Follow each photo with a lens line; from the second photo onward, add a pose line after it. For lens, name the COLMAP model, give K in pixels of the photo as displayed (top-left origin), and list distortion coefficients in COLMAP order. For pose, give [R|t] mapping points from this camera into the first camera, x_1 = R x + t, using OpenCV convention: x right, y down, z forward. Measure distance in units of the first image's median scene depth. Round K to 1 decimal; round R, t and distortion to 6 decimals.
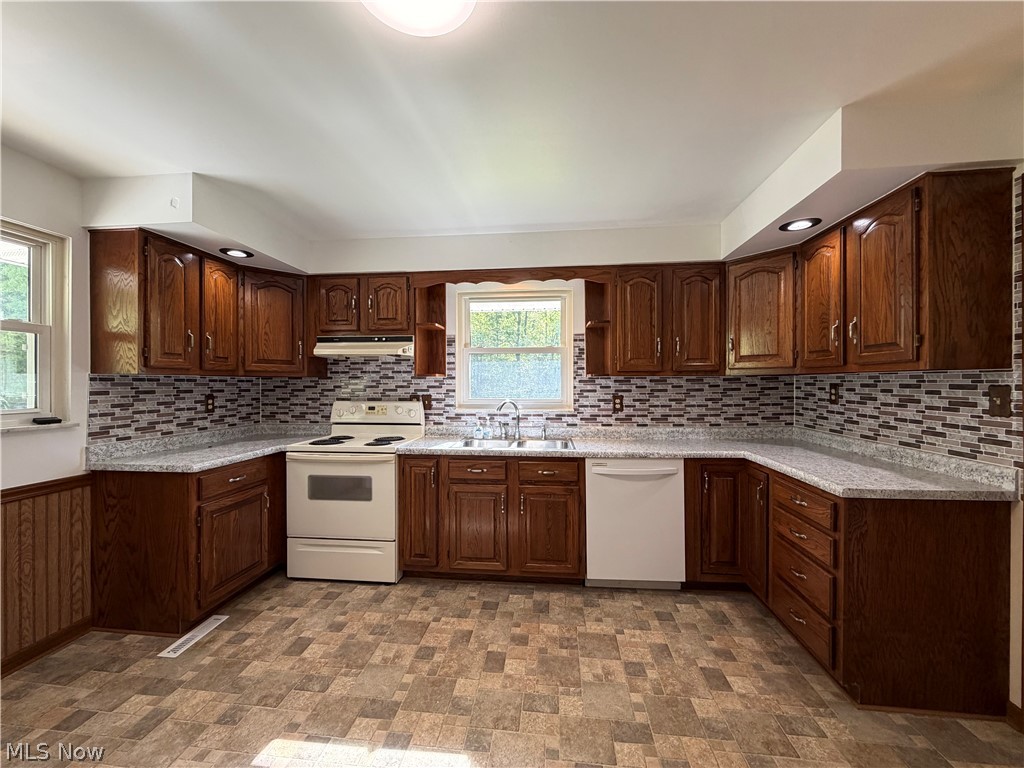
lens RADIAL K [[409.6, 0, 493.9], [0, 409.6, 382.2], [0, 0, 1]] dist [-0.001096, -0.000015]
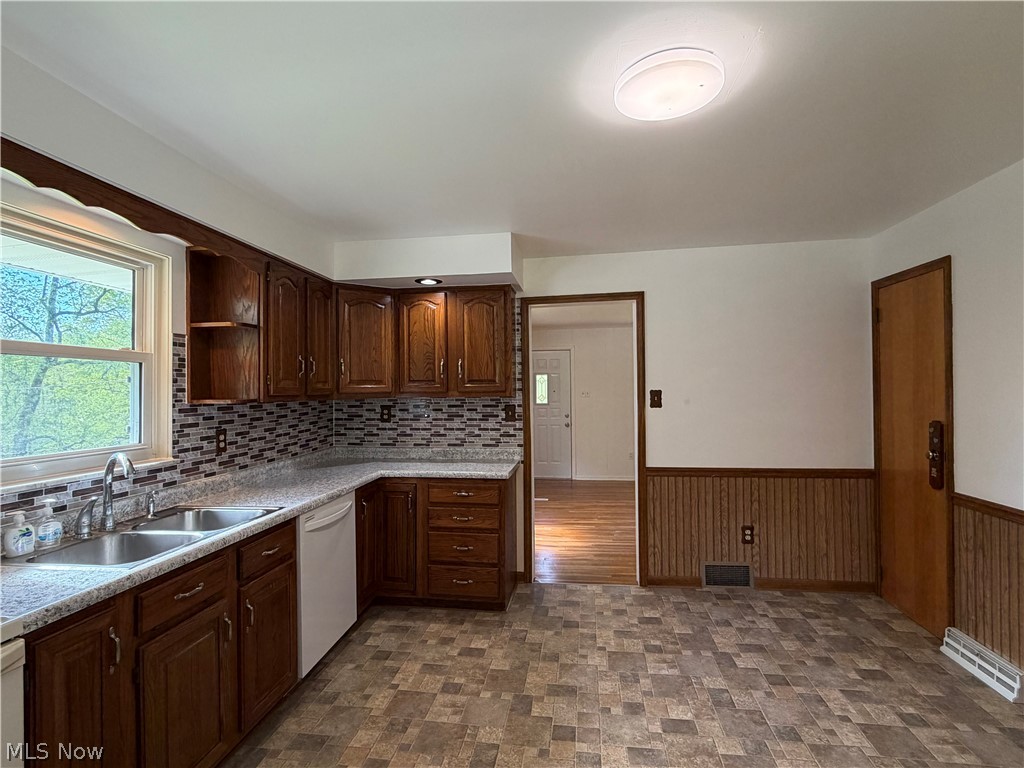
lens RADIAL K [[506.7, 0, 530.3], [0, 506.7, 387.8], [0, 0, 1]] dist [0.022036, 0.001879]
pose [[0.009809, 0.012427, 0.999875, -0.690920], [0.013055, 0.999836, -0.012555, -0.025371], [-0.999867, 0.013177, 0.009645, 0.569397]]
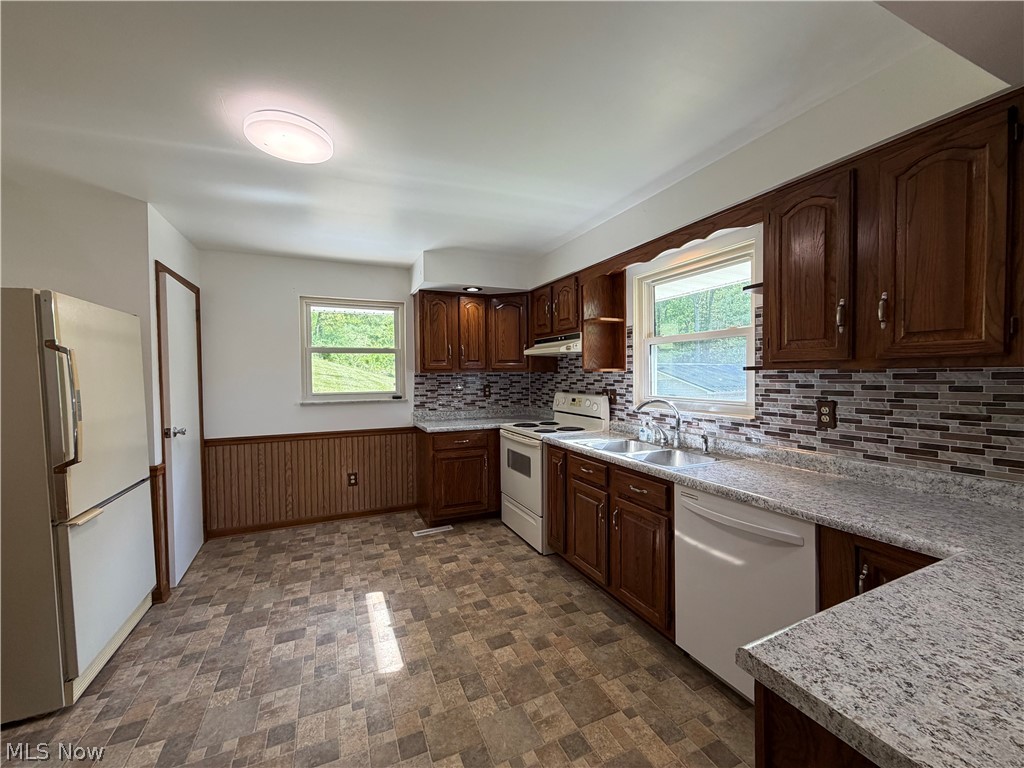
lens RADIAL K [[409.6, 0, 520.5], [0, 409.6, 381.2], [0, 0, 1]] dist [-0.001096, -0.000015]
pose [[0.512061, 0.014326, -0.858829, 0.717234], [0.012098, 0.999641, 0.023888, -0.019140], [0.858864, -0.022622, 0.511704, 0.386672]]
